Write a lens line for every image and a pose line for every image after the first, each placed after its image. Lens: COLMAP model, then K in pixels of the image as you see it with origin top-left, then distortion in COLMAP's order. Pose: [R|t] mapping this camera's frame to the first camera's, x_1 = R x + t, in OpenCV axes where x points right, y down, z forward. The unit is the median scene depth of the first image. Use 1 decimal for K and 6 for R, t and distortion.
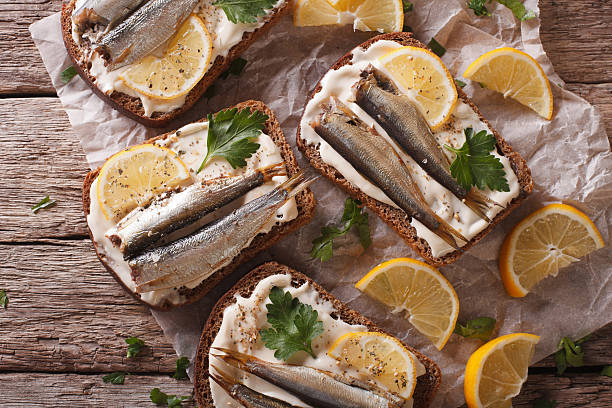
lens RADIAL K [[959.6, 0, 307.2], [0, 959.6, 203.9], [0, 0, 1]] dist [-0.190915, 0.000000]
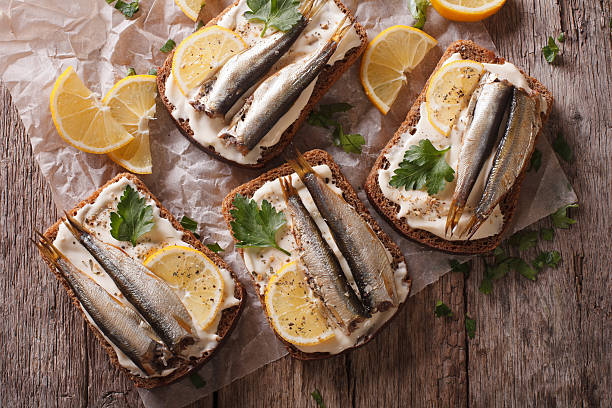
lens RADIAL K [[959.6, 0, 306.2], [0, 959.6, 203.4], [0, 0, 1]] dist [-0.190915, 0.000000]
pose [[-0.021230, -0.998460, 0.051249, -0.111066], [0.994124, -0.015640, 0.107115, -0.130951], [-0.106148, 0.053222, 0.992925, -0.111841]]
